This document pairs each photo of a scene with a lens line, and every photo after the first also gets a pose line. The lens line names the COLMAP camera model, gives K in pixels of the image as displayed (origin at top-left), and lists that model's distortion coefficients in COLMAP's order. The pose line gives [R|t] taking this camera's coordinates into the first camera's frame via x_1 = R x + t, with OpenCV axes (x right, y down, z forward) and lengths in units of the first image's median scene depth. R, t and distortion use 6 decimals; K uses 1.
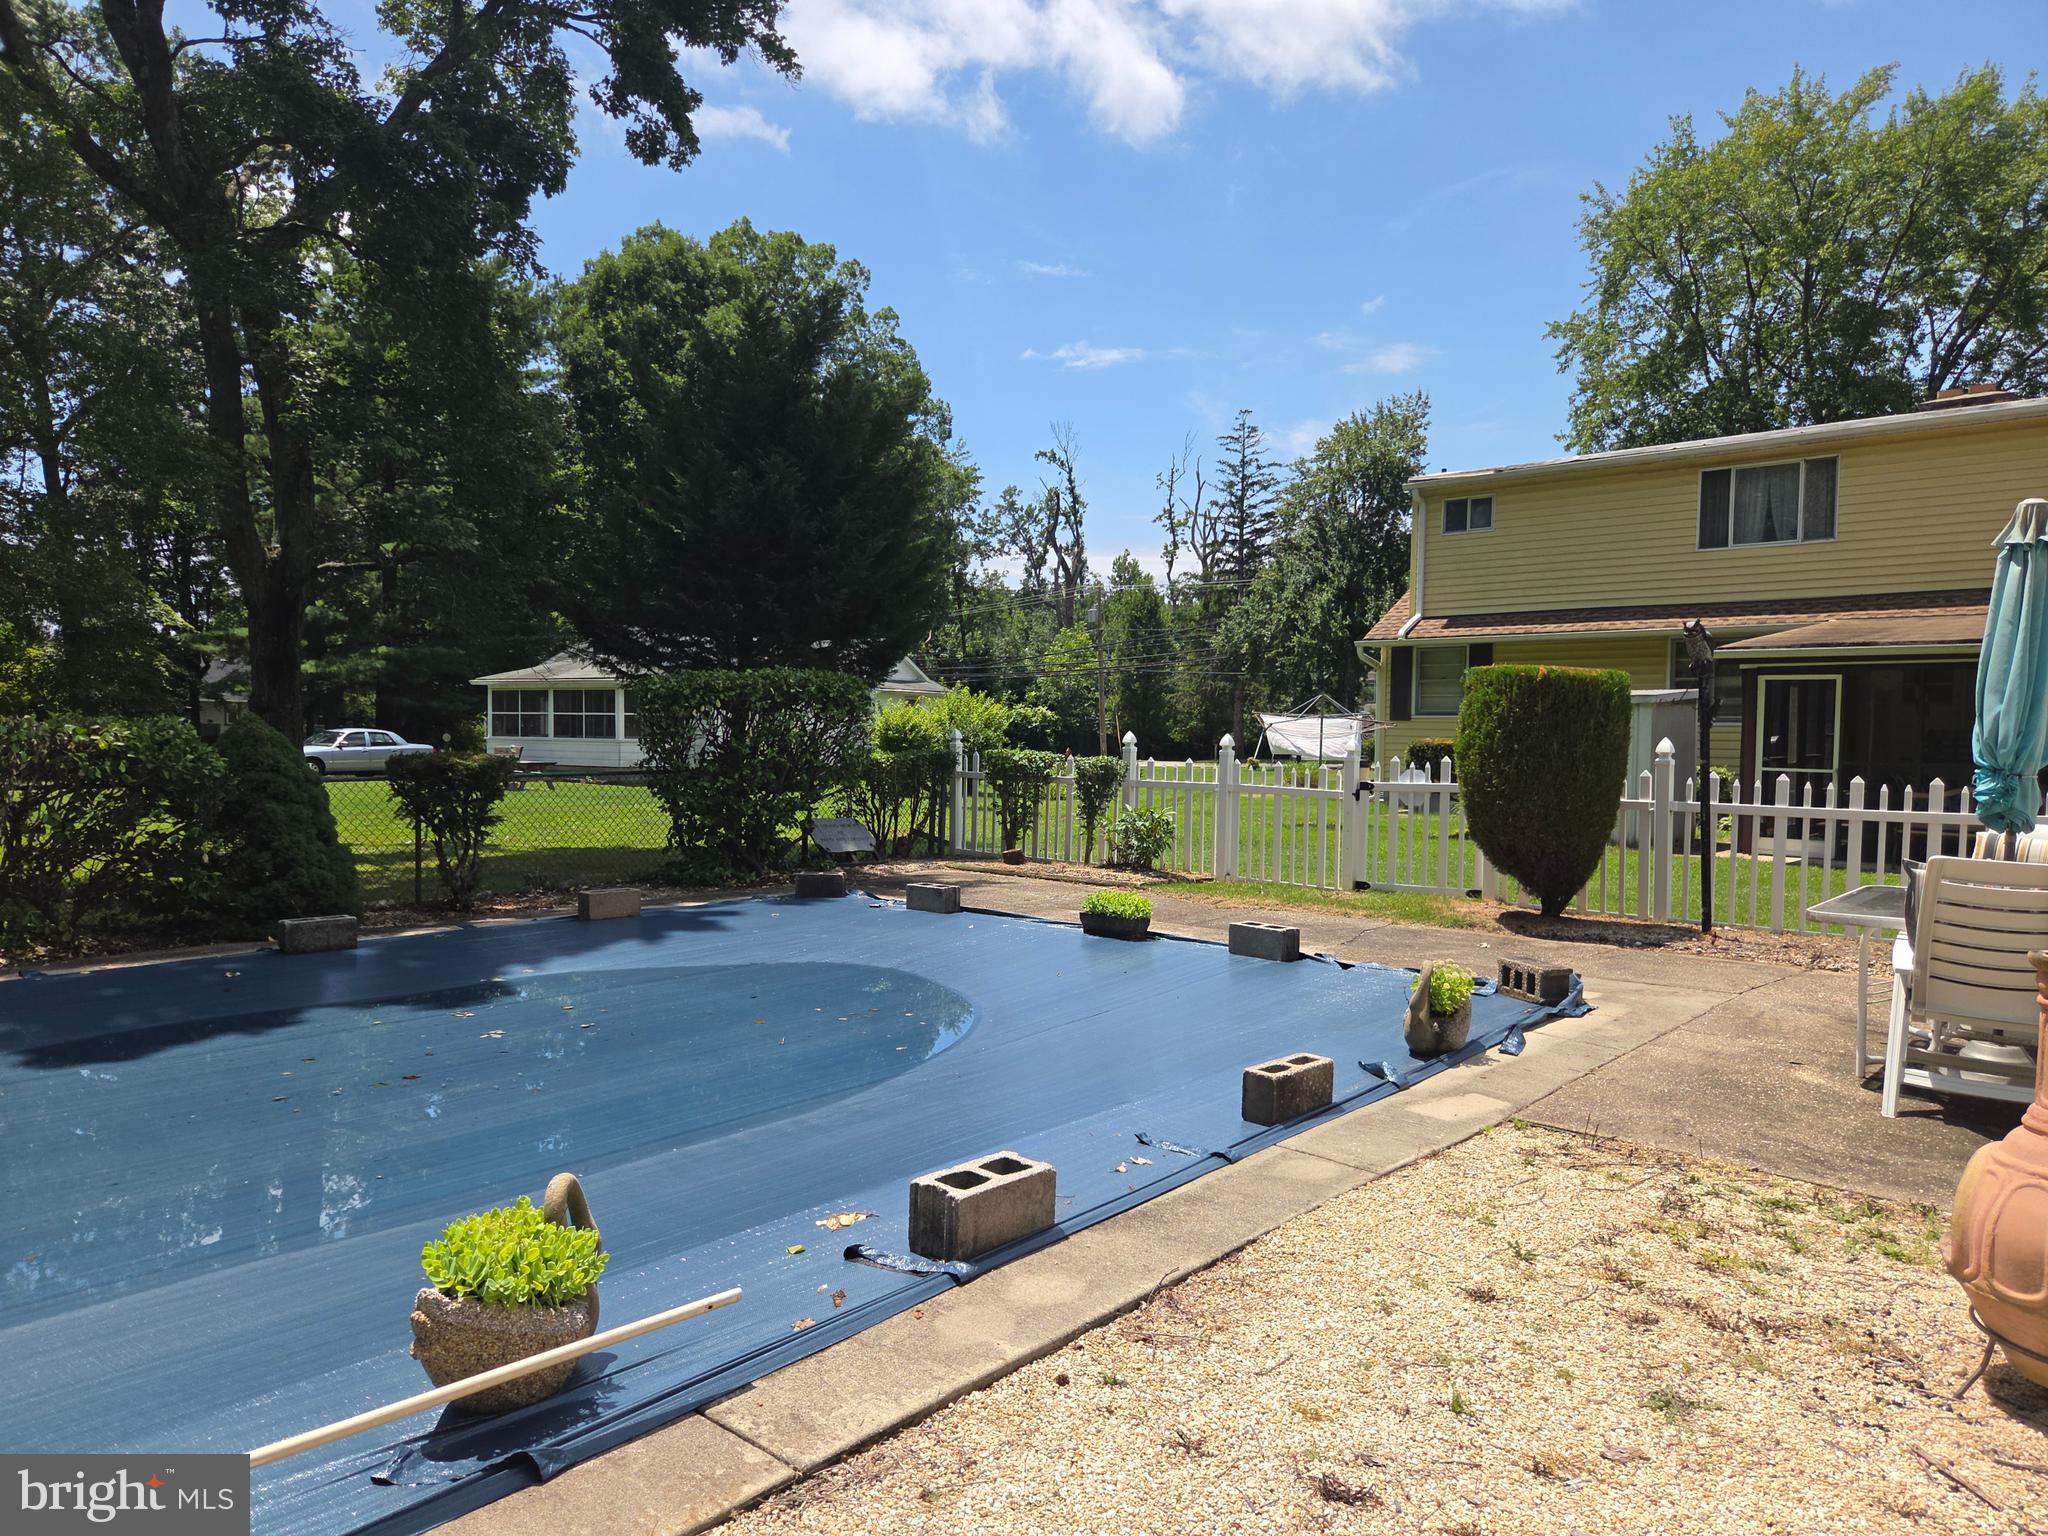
lens RADIAL K [[1365.0, 0, 1006.4], [0, 1365.0, 773.7], [0, 0, 1]] dist [0.091667, -0.071514]
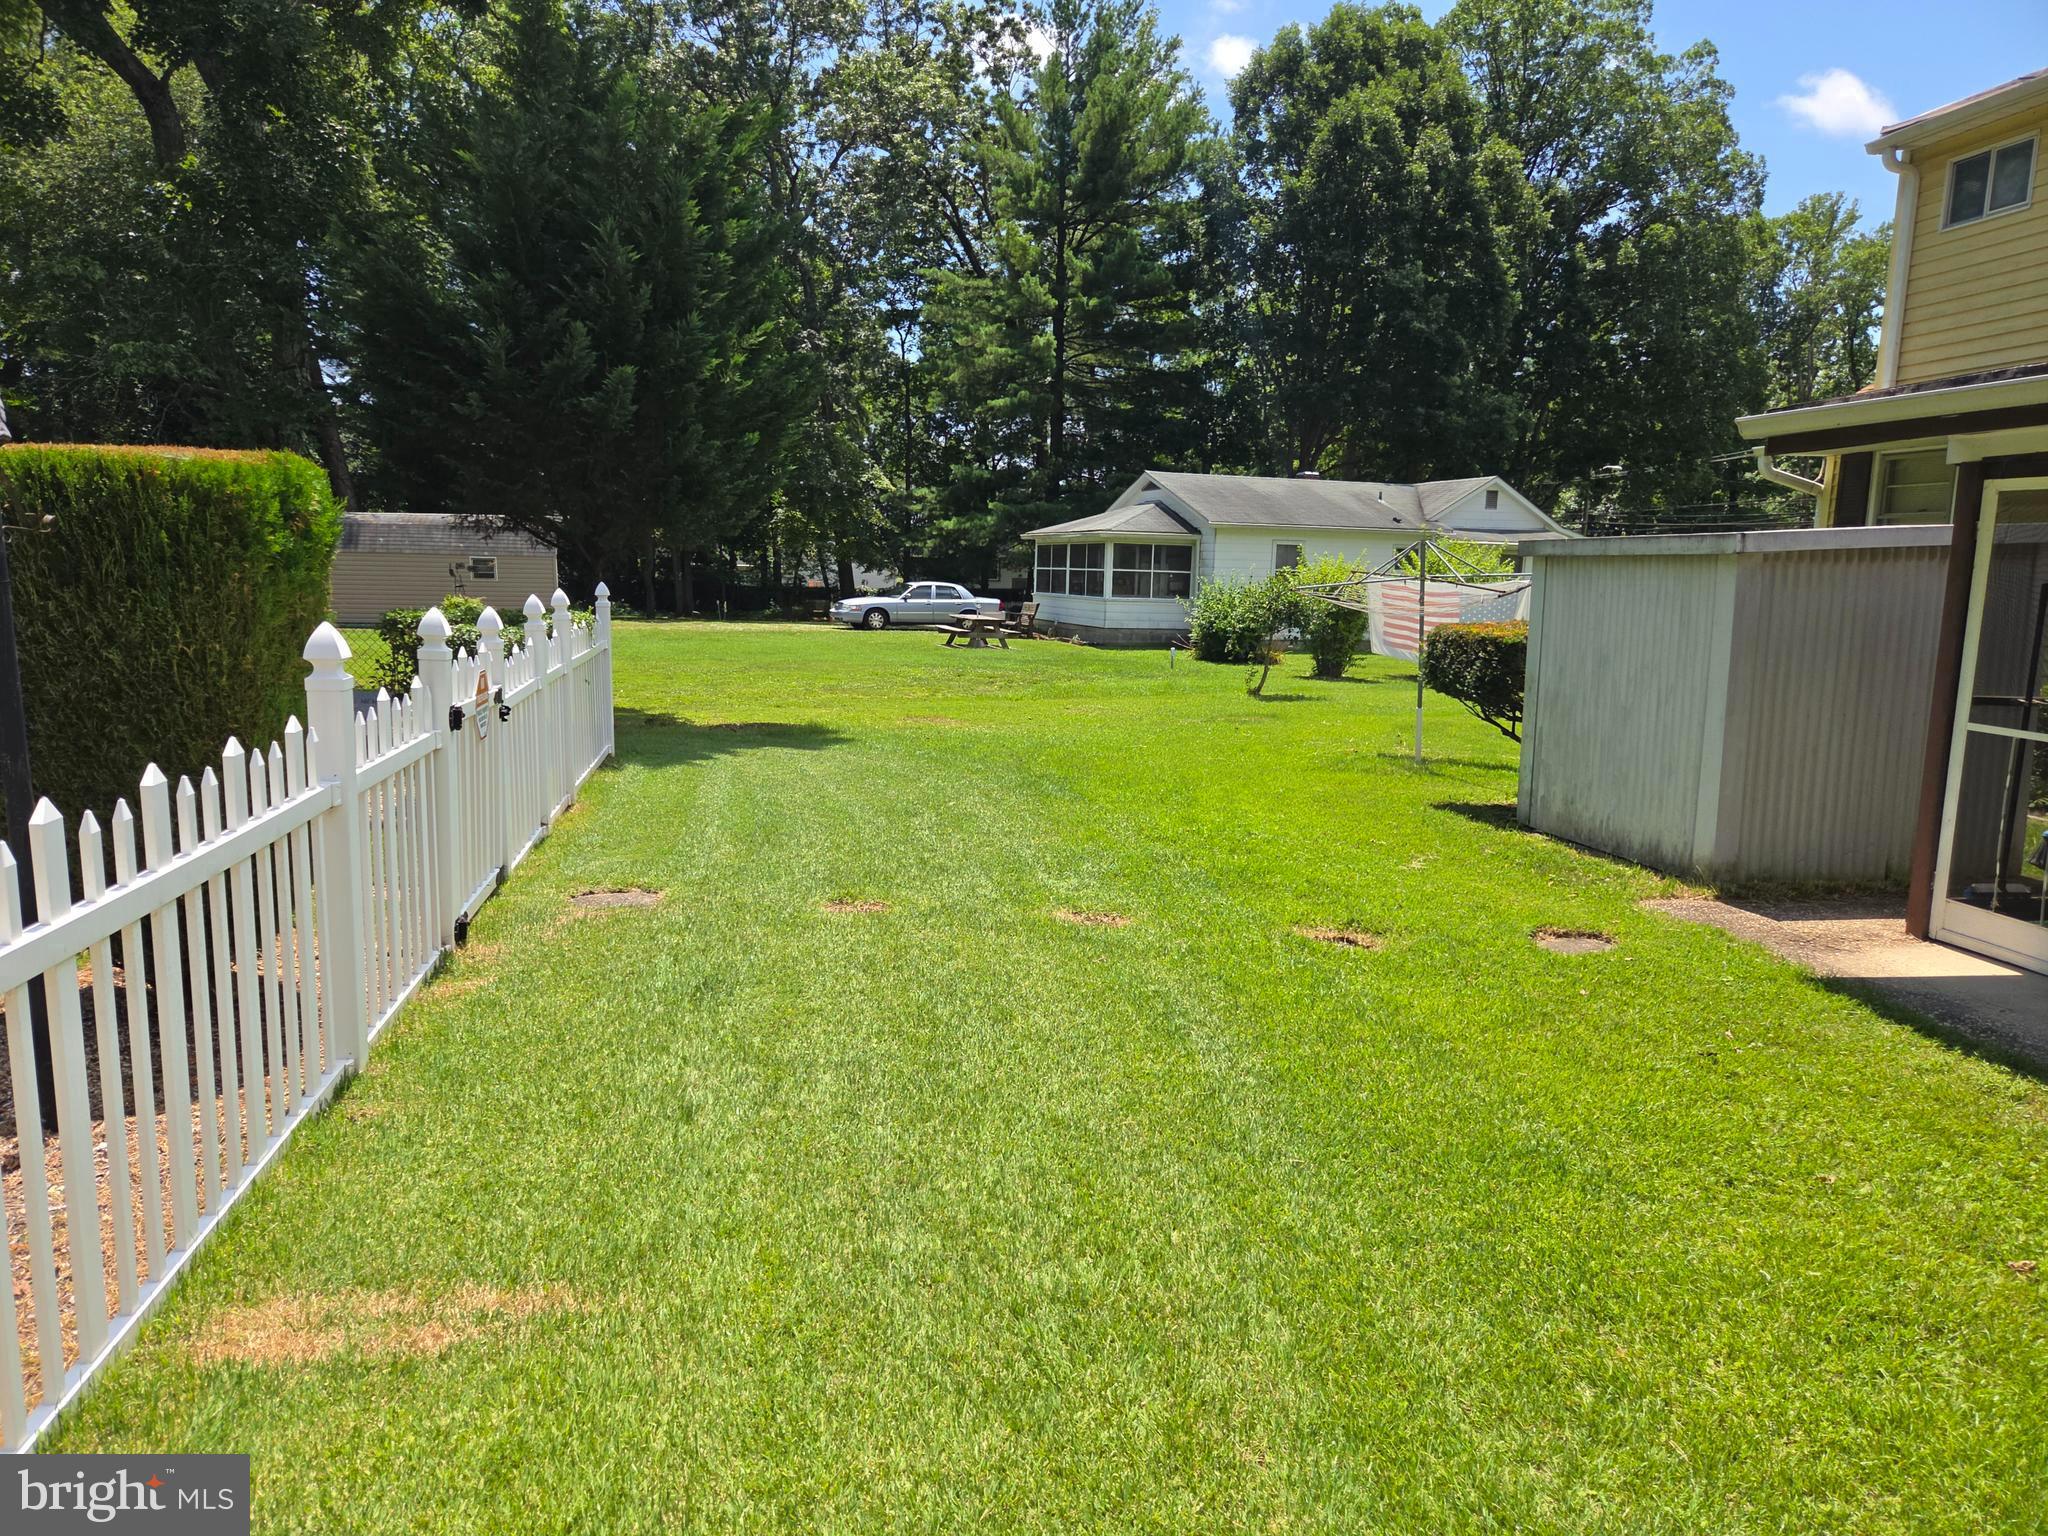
lens RADIAL K [[1365.0, 0, 1006.4], [0, 1365.0, 773.7], [0, 0, 1]] dist [0.091667, -0.071514]
pose [[0.793779, 0.100152, -0.599903, 0.206846], [-0.038360, 0.992629, 0.114959, -0.009105], [0.606995, -0.068240, 0.791770, 0.193363]]
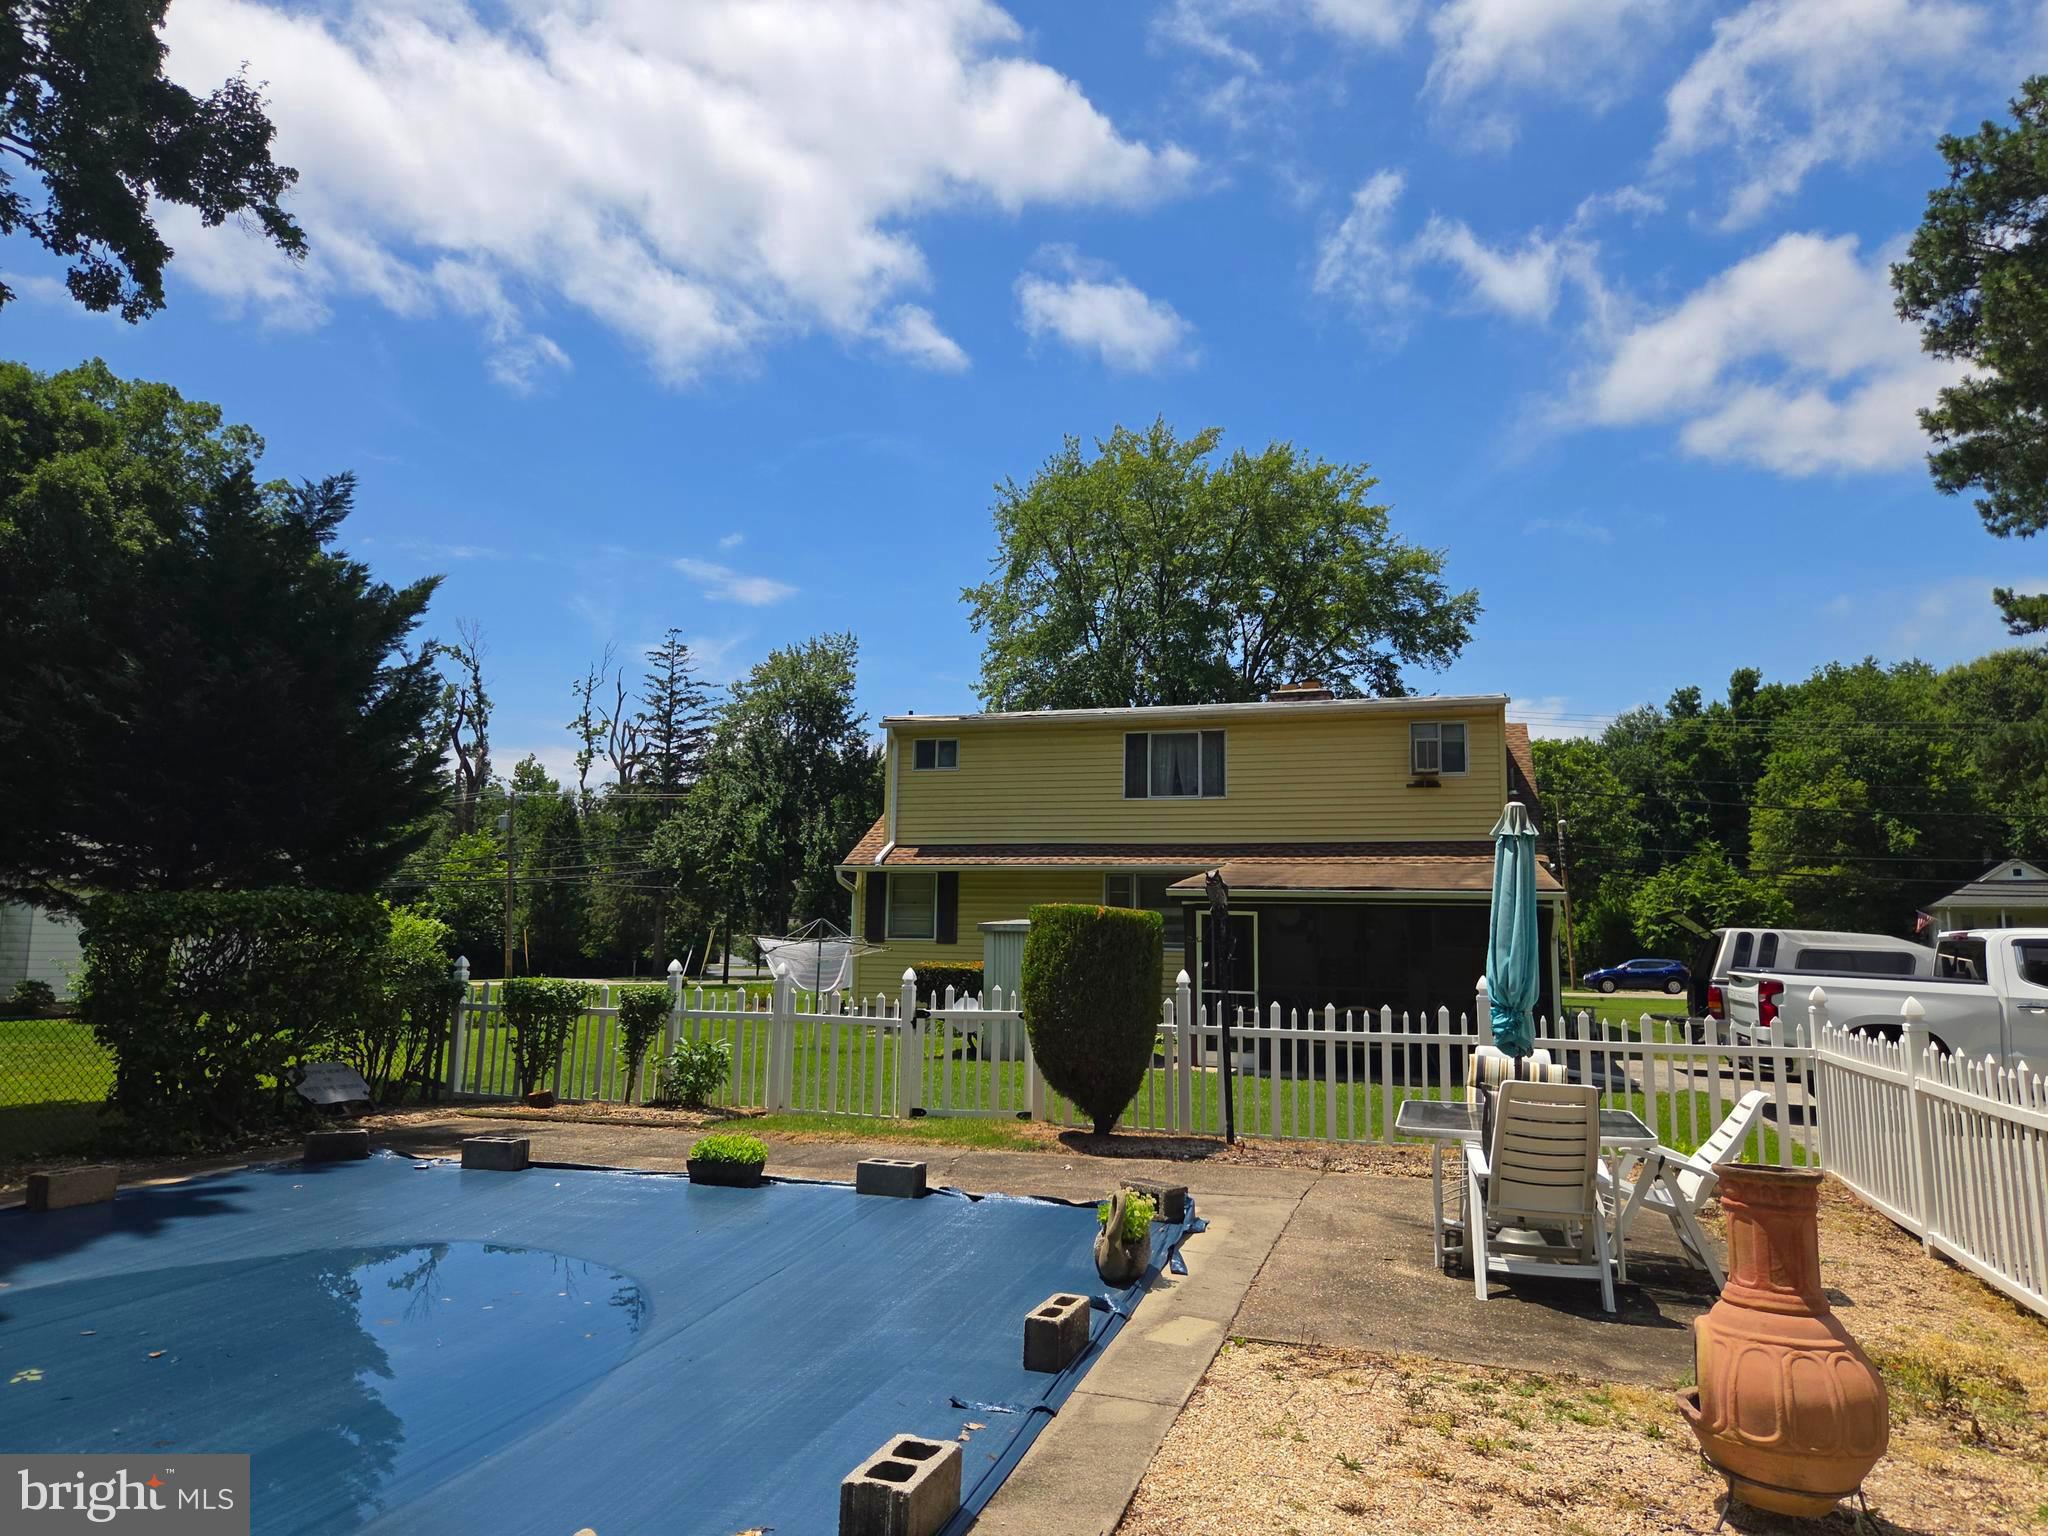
lens RADIAL K [[1365.0, 0, 1006.4], [0, 1365.0, 773.7], [0, 0, 1]] dist [0.091667, -0.071514]
pose [[0.909559, 0.056452, 0.411723, -0.033118], [0.007778, 0.988244, -0.152684, -0.003356], [-0.415503, 0.142077, 0.898427, 0.002463]]
